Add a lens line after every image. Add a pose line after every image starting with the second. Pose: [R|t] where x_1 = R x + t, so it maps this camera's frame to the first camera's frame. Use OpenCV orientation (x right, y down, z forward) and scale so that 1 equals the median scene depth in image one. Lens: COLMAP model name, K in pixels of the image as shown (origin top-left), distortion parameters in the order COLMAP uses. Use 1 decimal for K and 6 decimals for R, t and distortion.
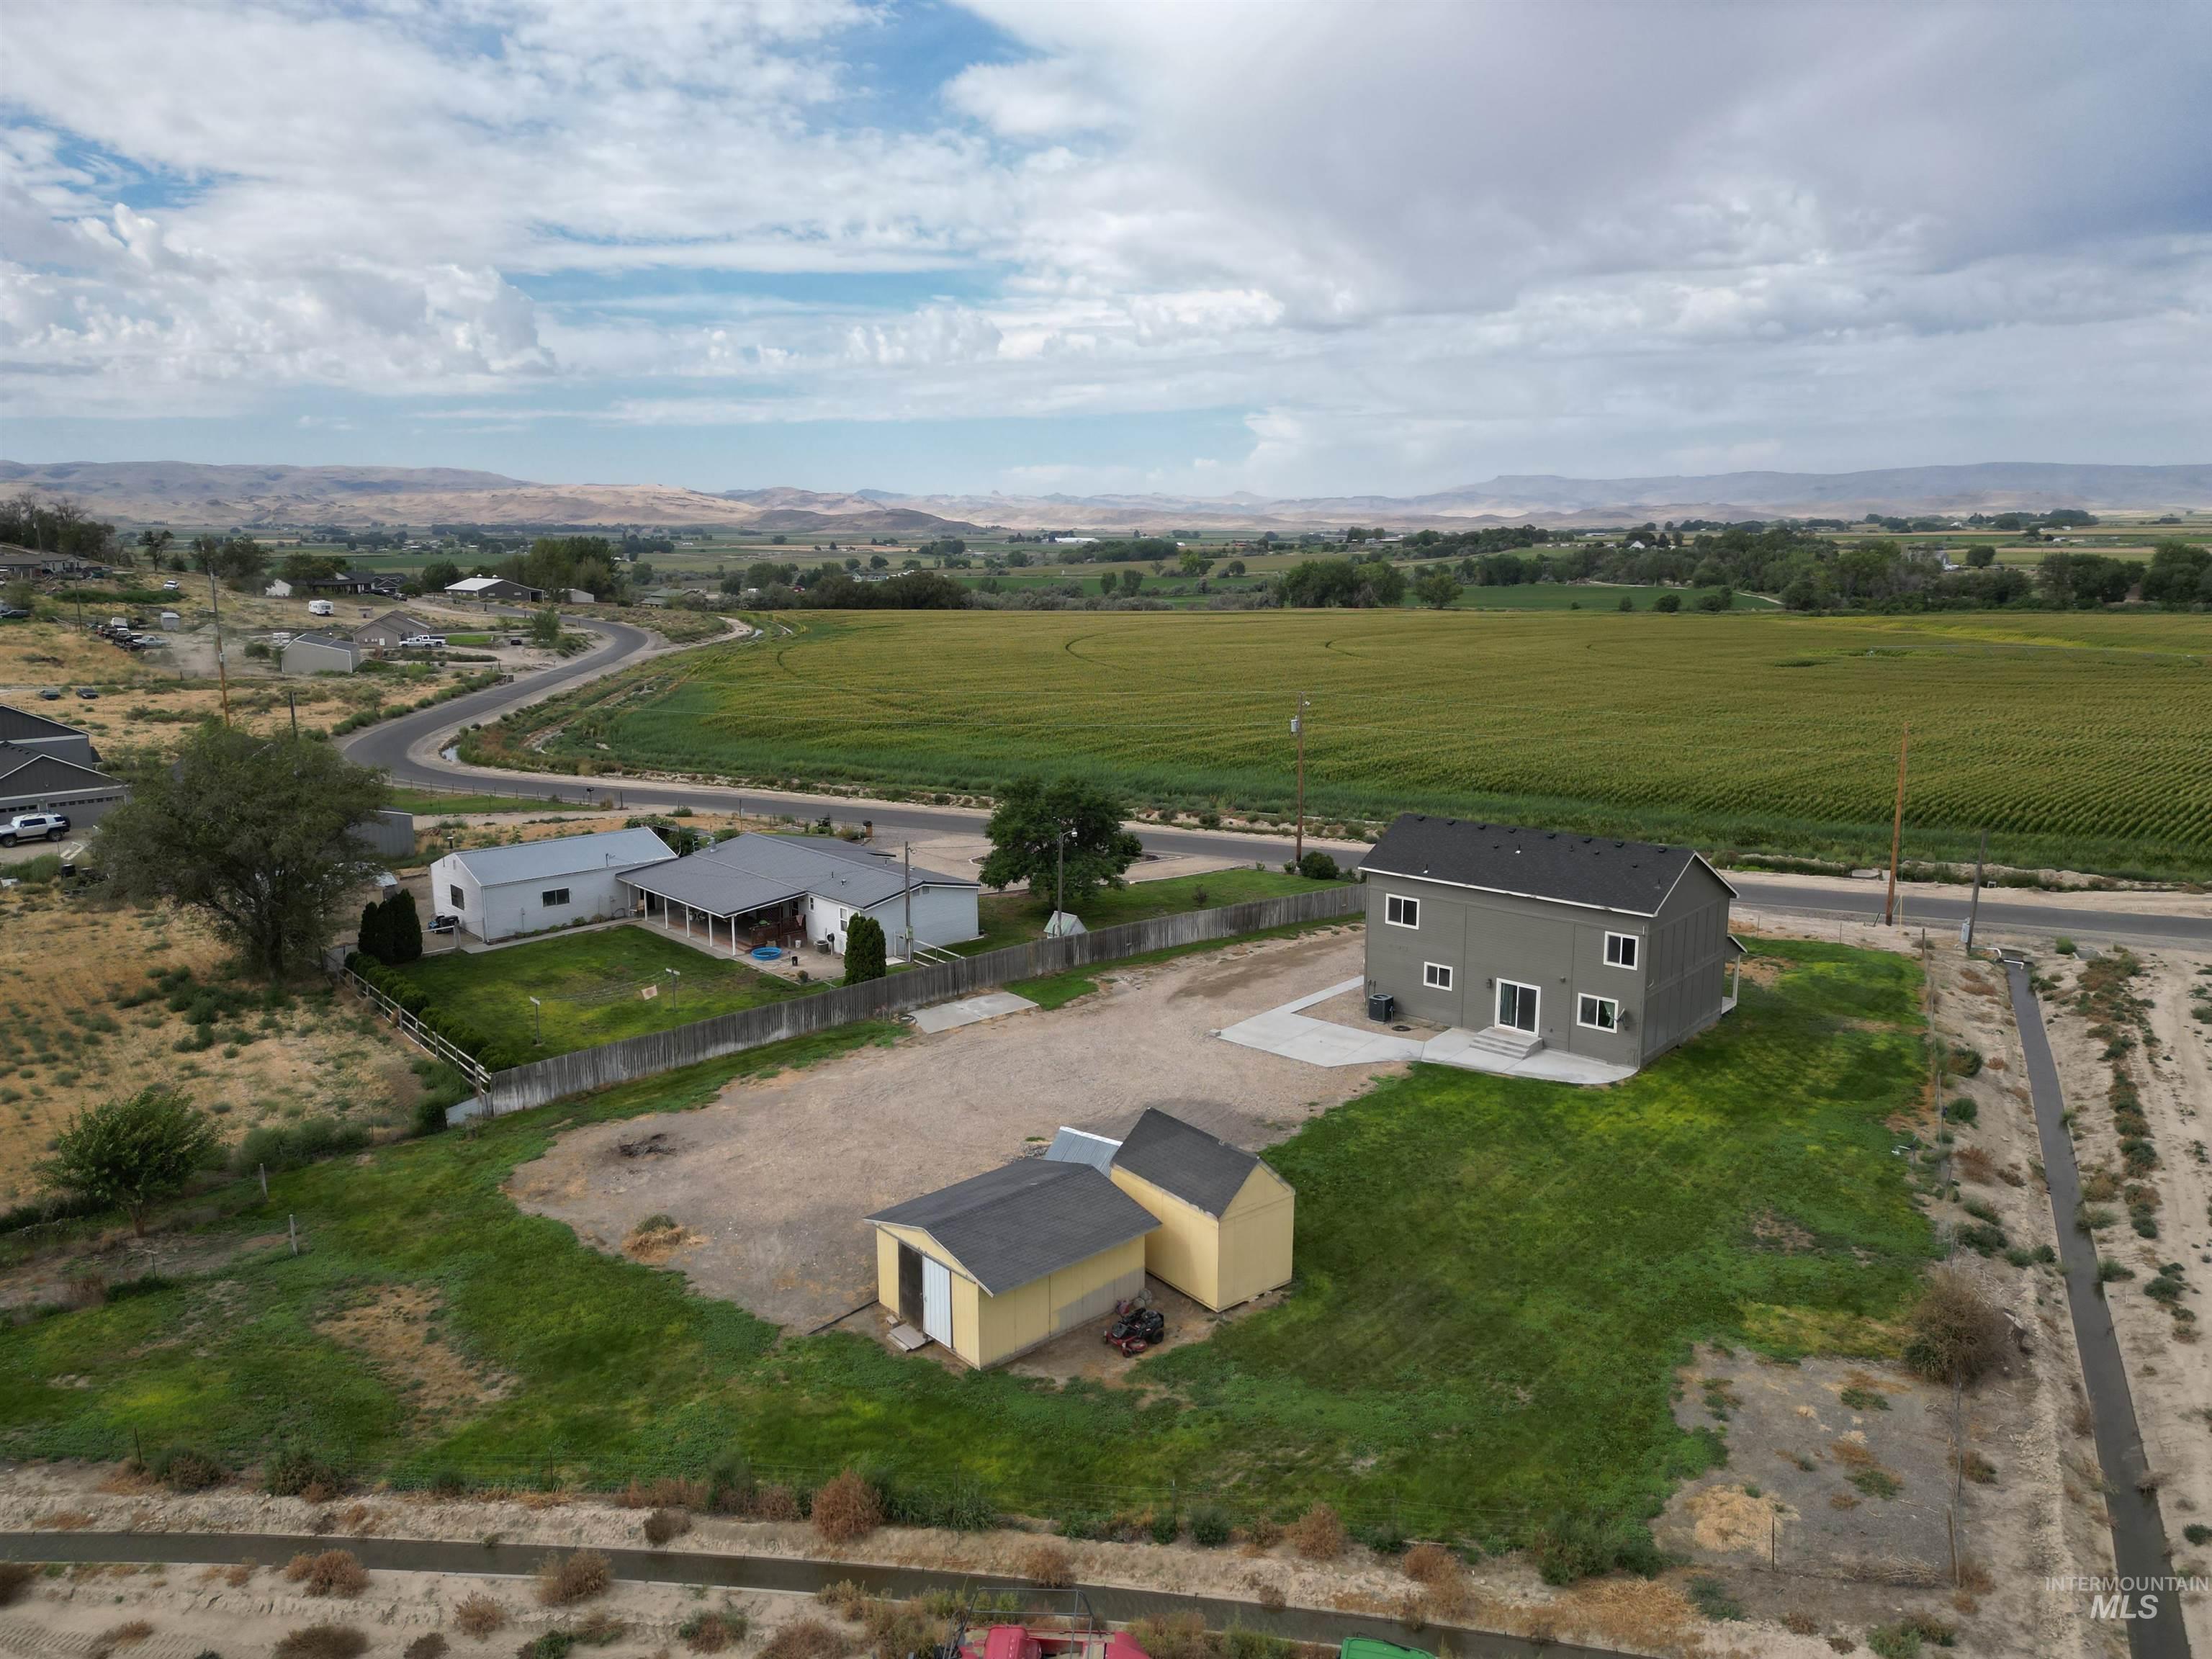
lens RADIAL K [[1552.2, 0, 1101.2], [0, 1552.2, 834.6], [0, 0, 1]] dist [0.076366, -0.074509]
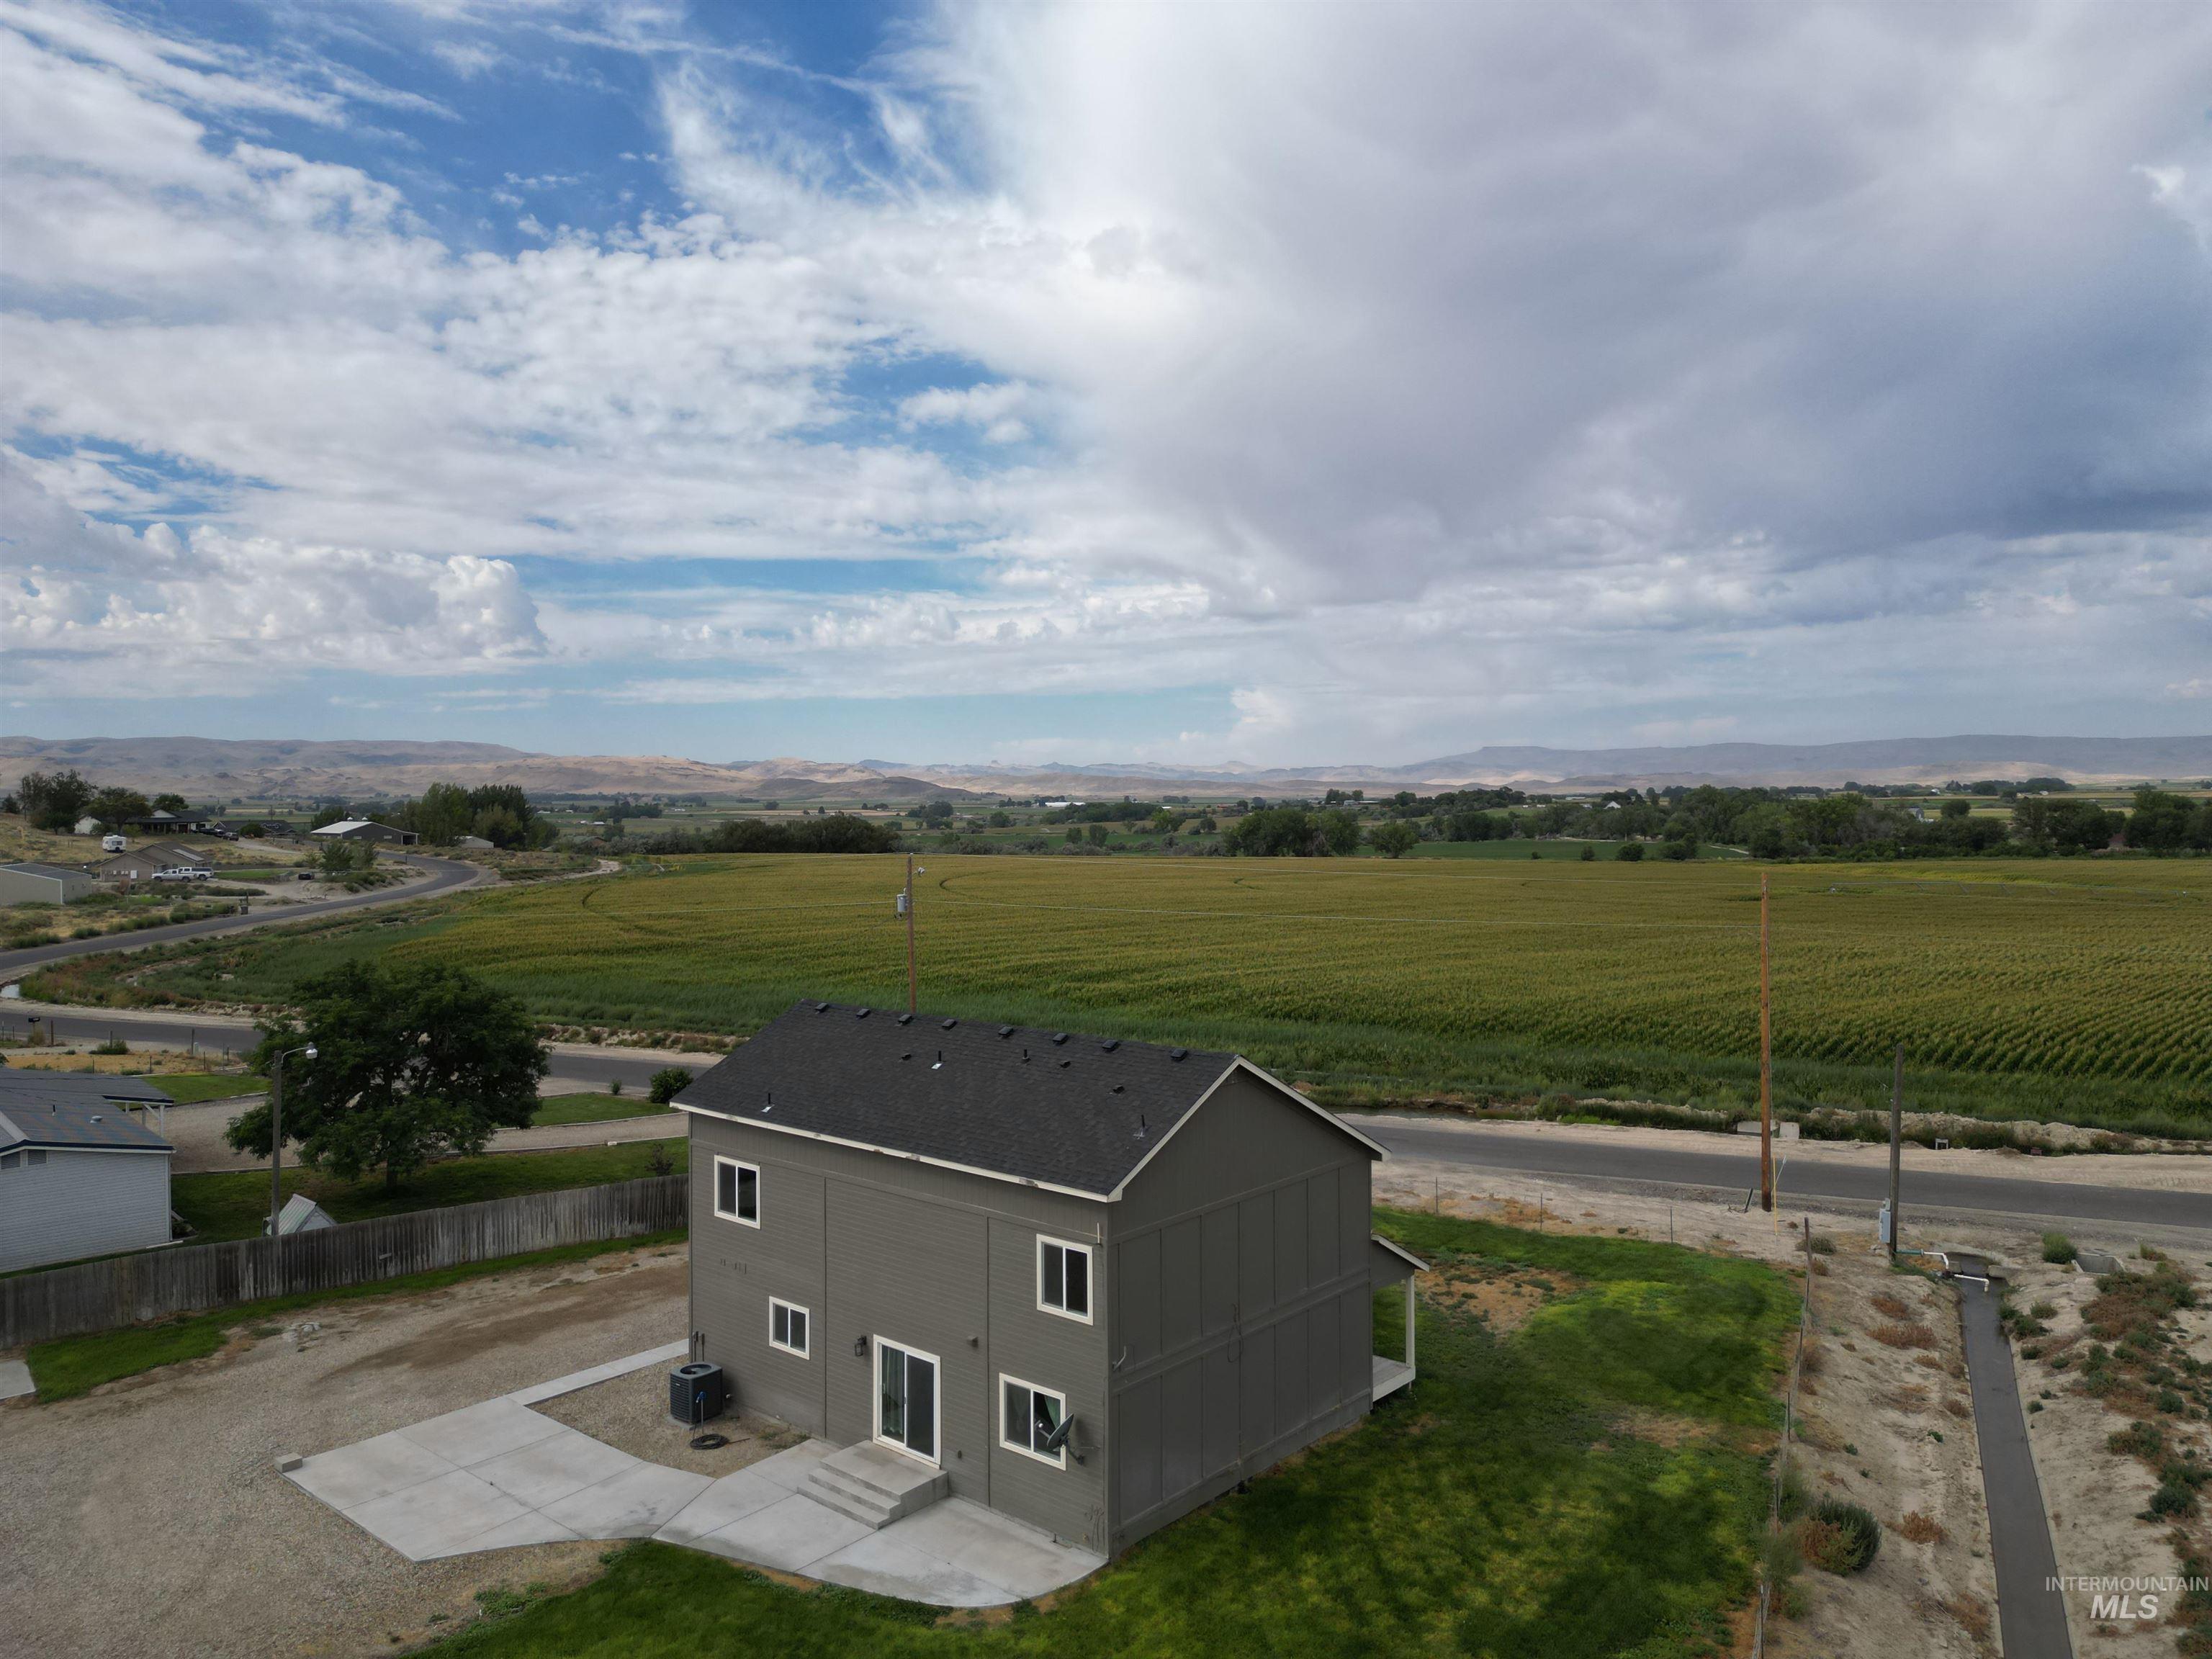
lens RADIAL K [[1552.2, 0, 1106.5], [0, 1552.2, 840.5], [0, 0, 1]] dist [0.076366, -0.074509]
pose [[0.999991, -0.001630, 0.003891, 0.218701], [0.002251, 0.986200, -0.165545, 0.015225], [-0.003567, 0.165553, 0.986195, 0.341248]]
